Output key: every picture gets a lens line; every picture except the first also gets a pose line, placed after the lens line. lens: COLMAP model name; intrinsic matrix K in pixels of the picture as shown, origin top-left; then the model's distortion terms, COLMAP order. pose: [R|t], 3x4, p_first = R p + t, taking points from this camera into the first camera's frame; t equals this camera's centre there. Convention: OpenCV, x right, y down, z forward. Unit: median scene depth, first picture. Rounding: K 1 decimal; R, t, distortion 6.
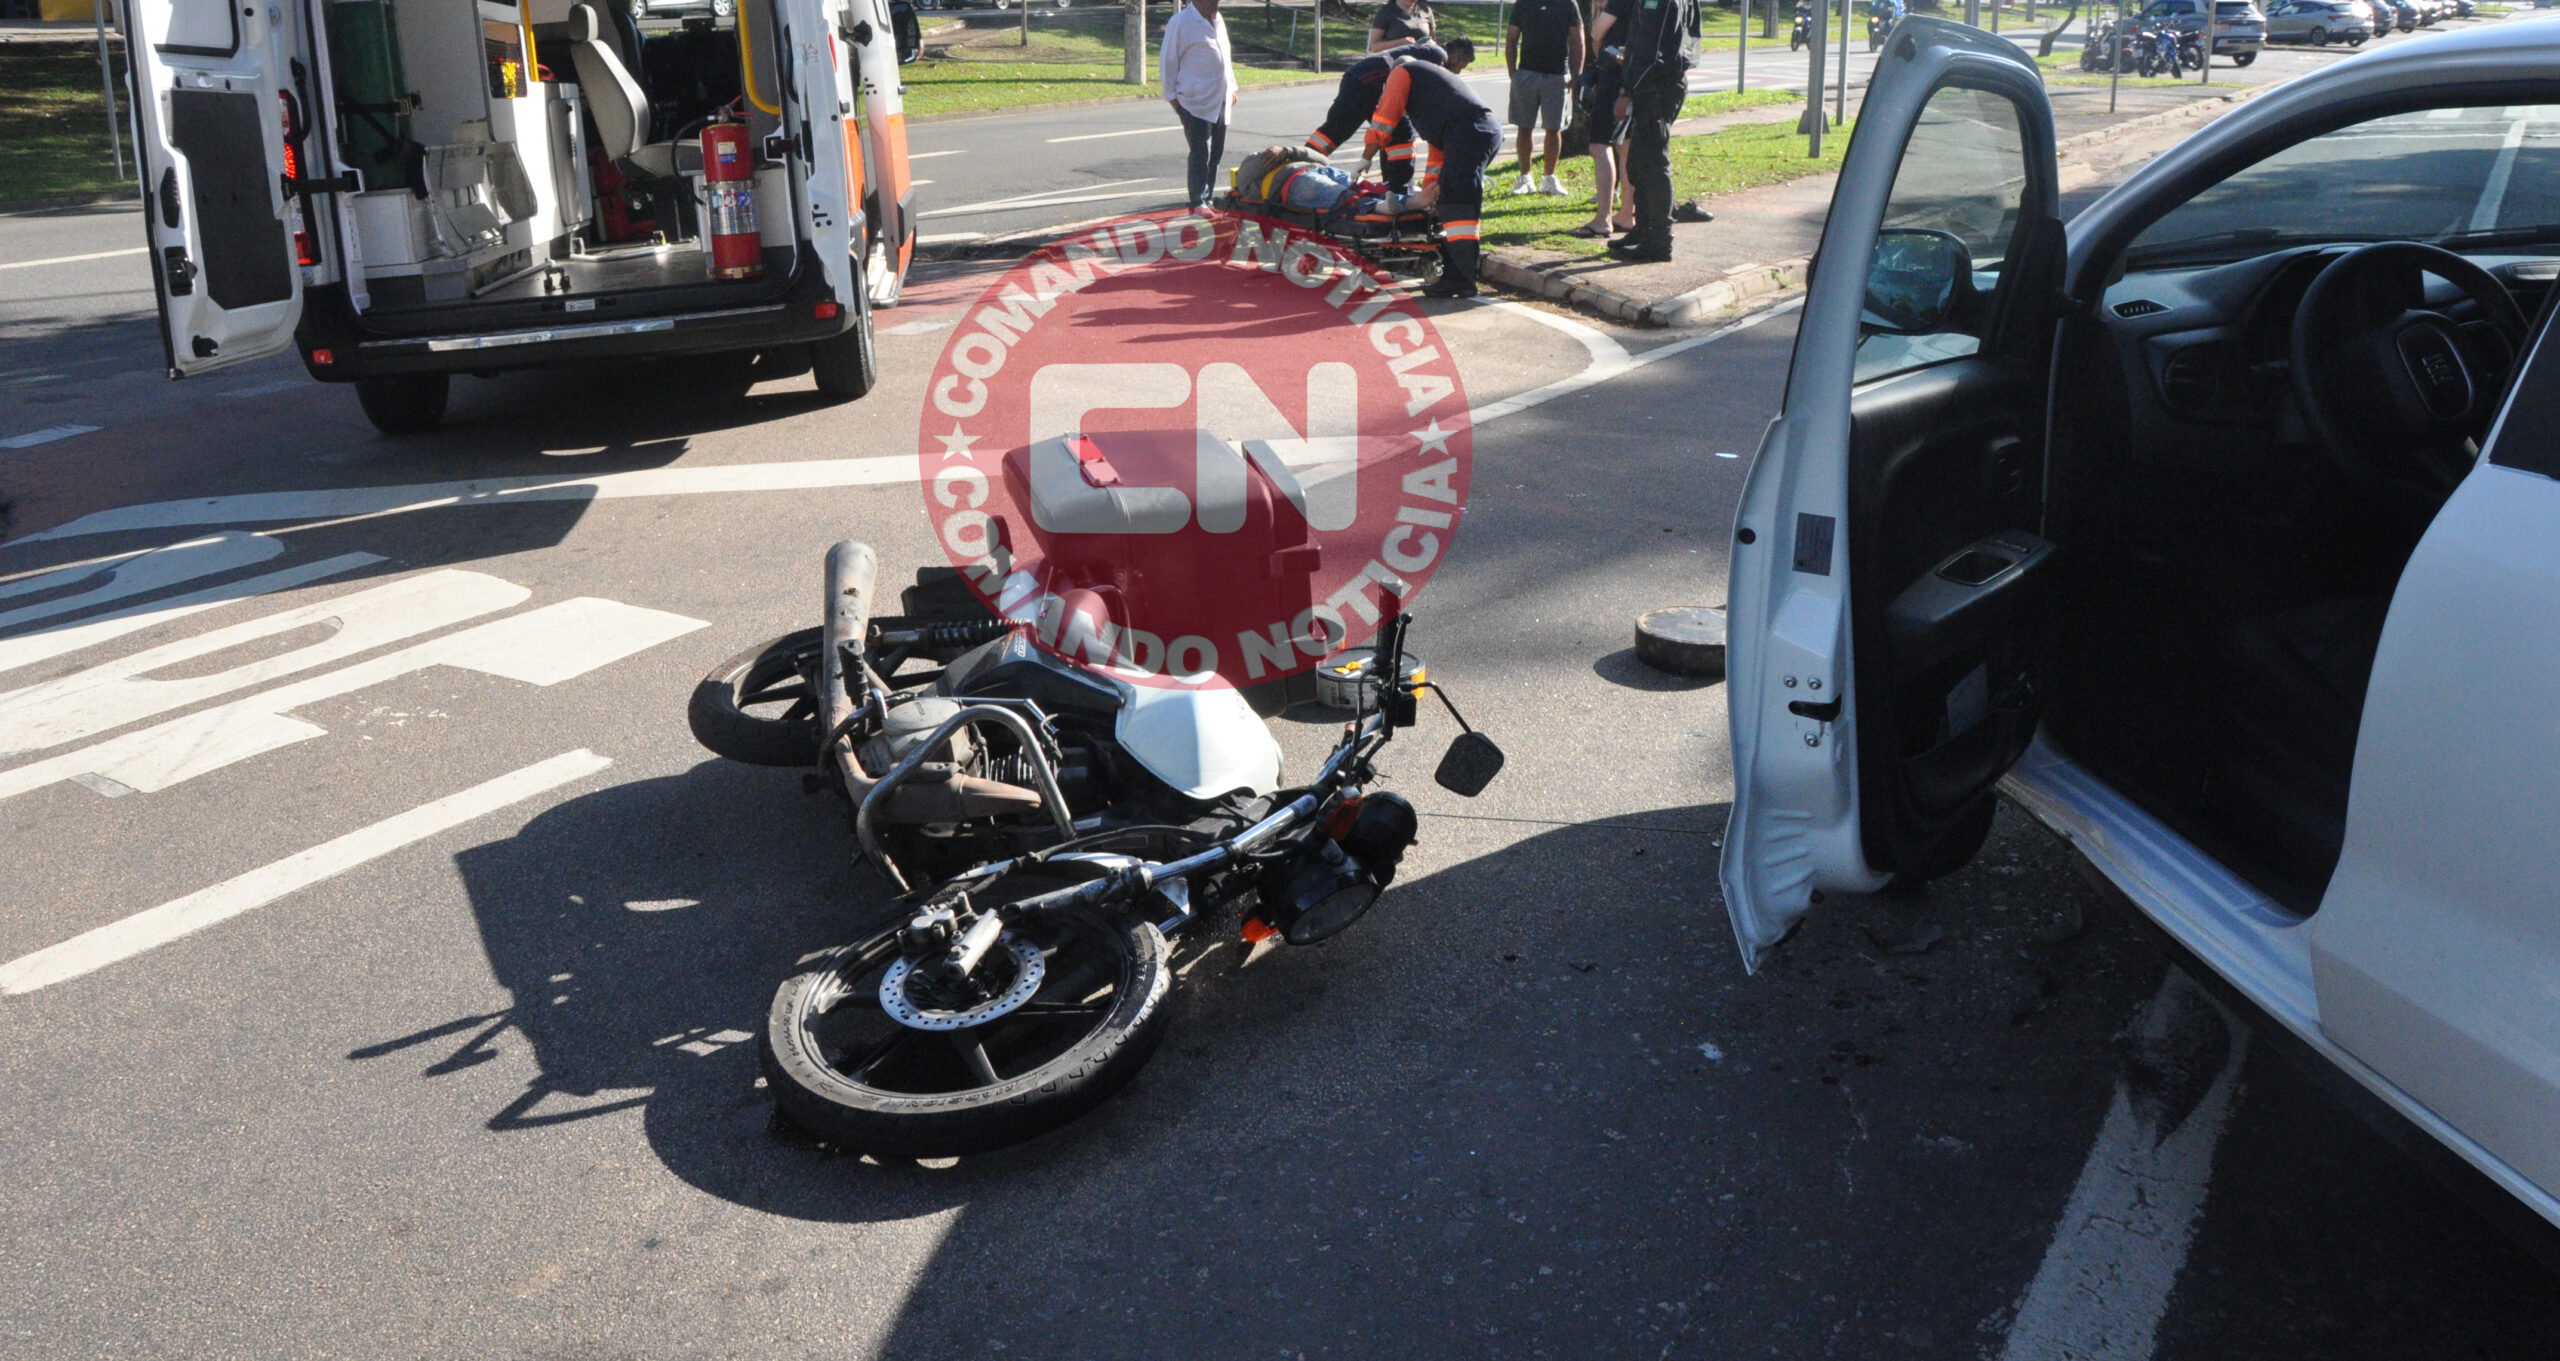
lens RADIAL K [[2135.1, 0, 1272.8], [0, 2135.1, 491.2], [0, 0, 1]] dist [-0.133005, 0.087116]
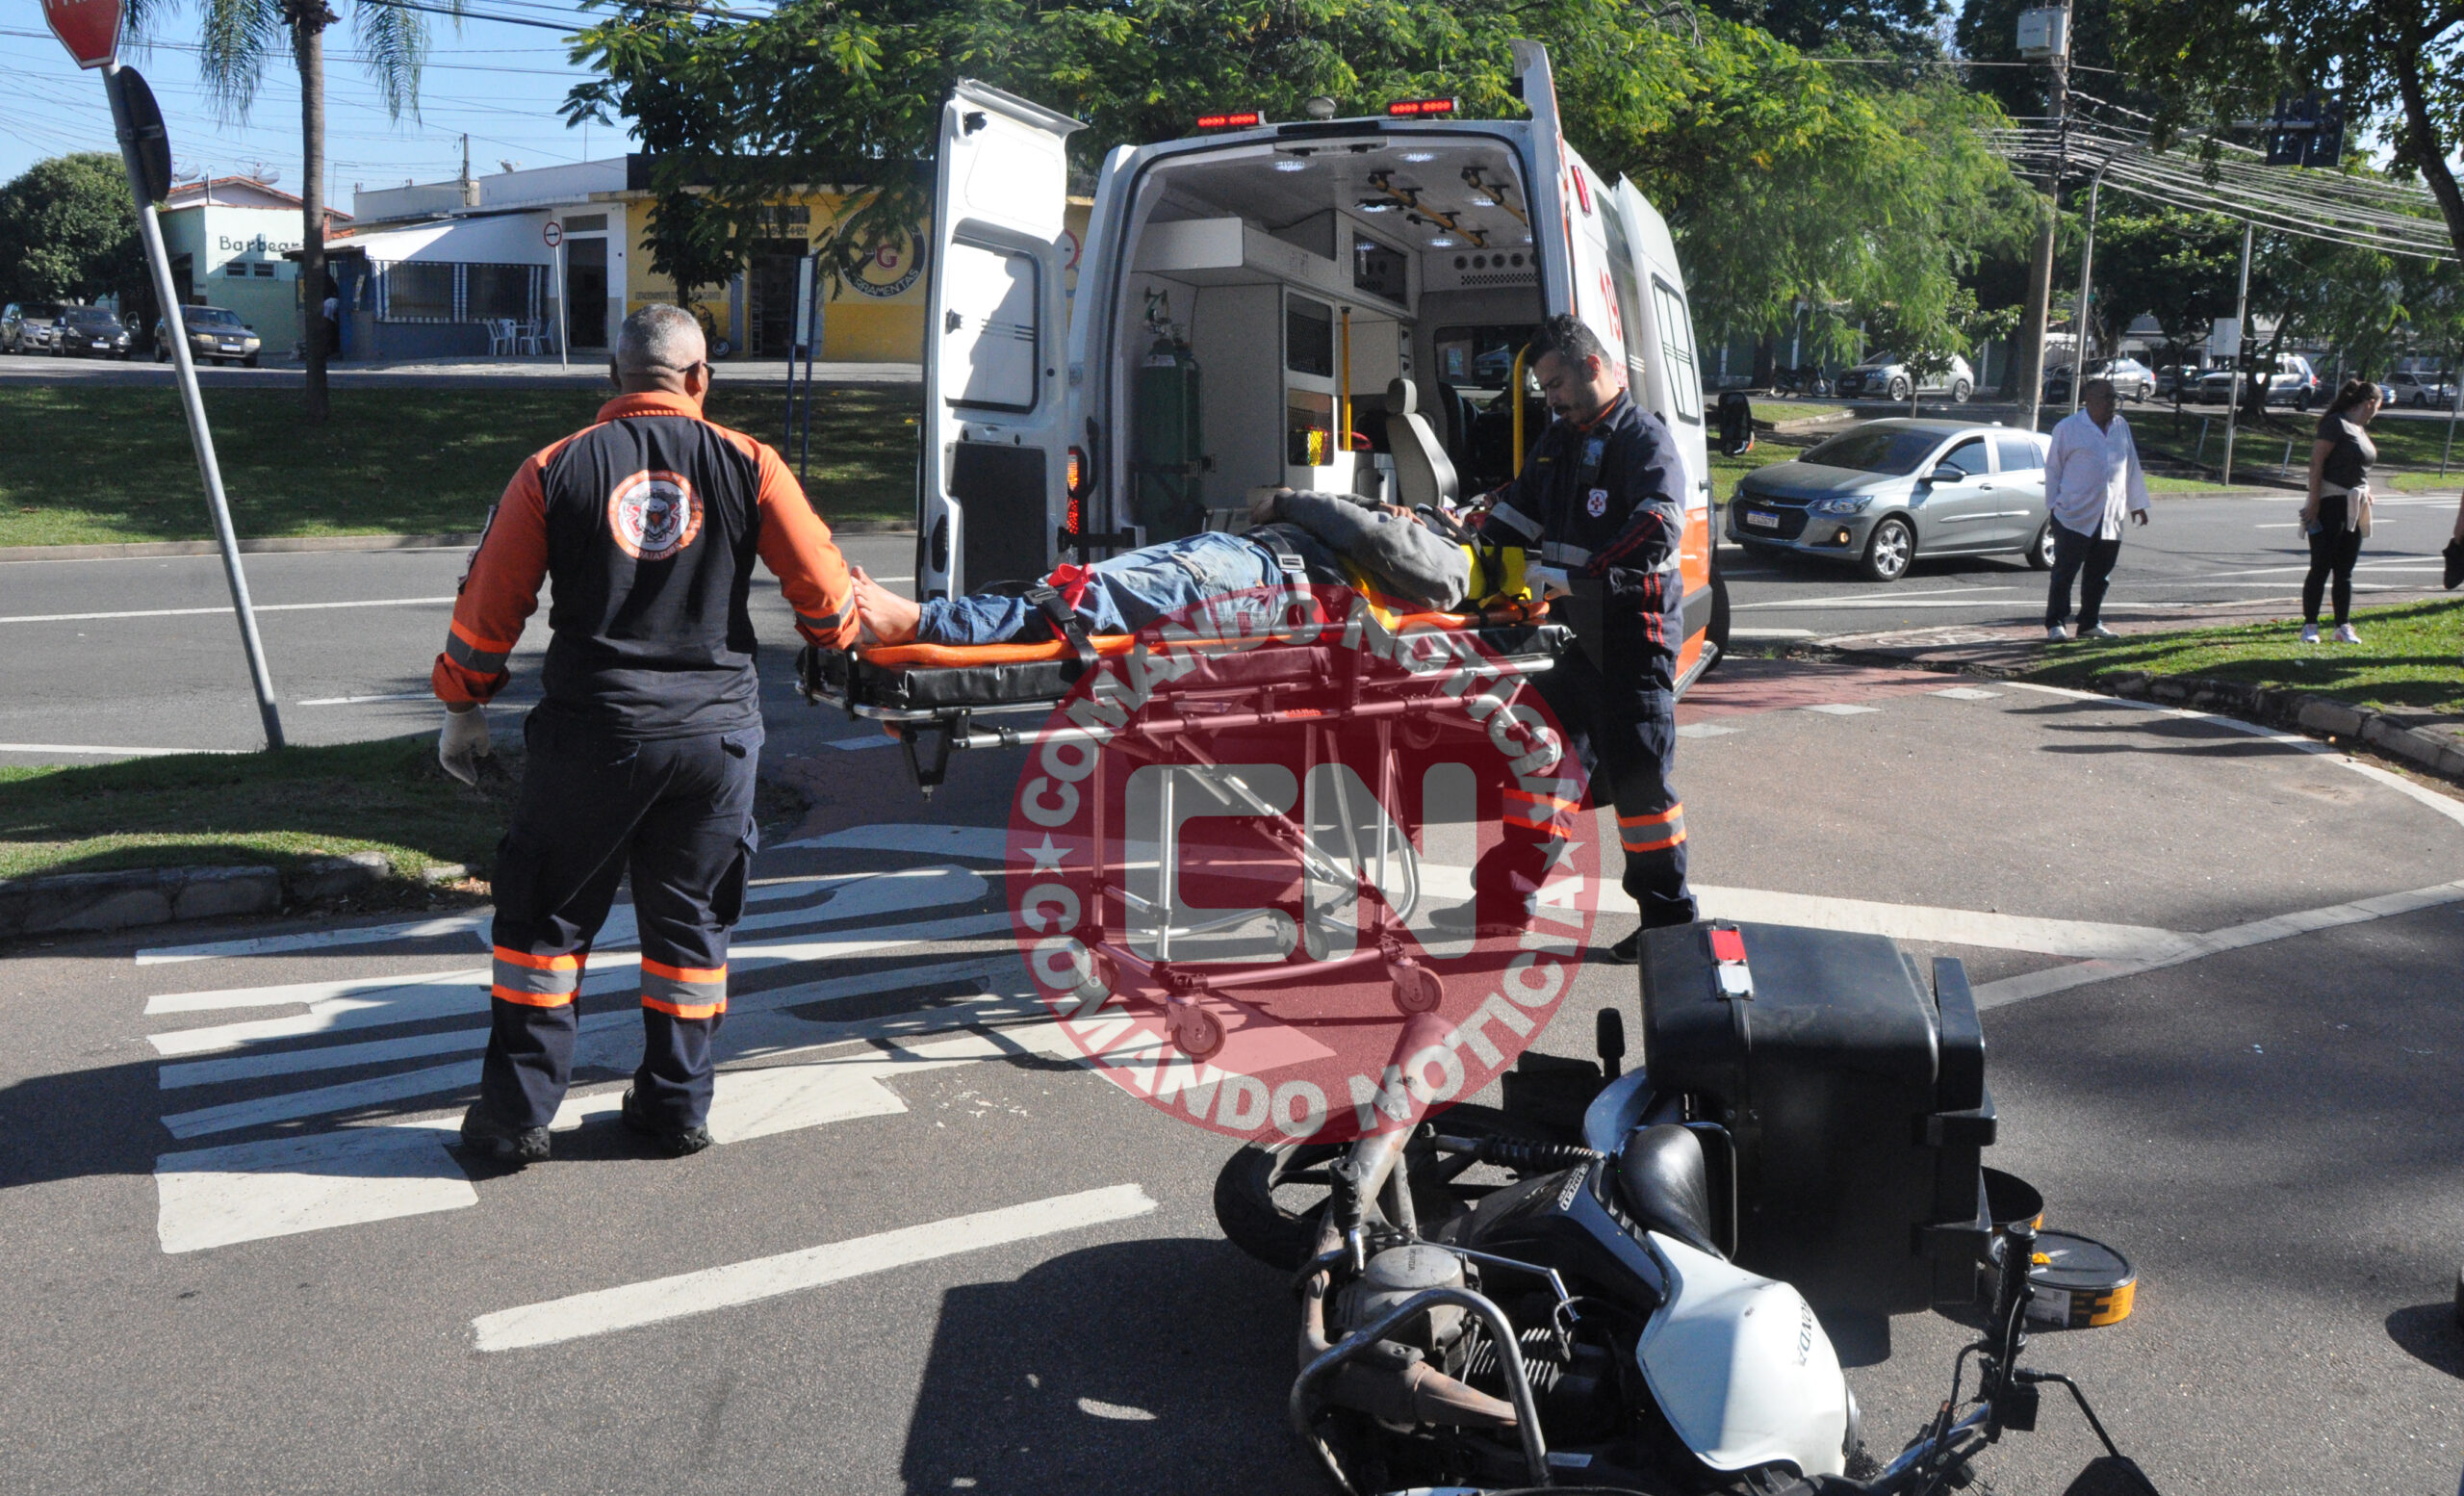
lens RADIAL K [[1996.1, 0, 1239.4], [0, 1996.1, 686.2], [0, 0, 1]] dist [-0.151299, 0.151064]
pose [[0.893799, 0.098916, -0.437423, 0.088716], [-0.130955, 0.990429, -0.043615, -0.077997], [0.428922, 0.096265, 0.898198, 0.276214]]
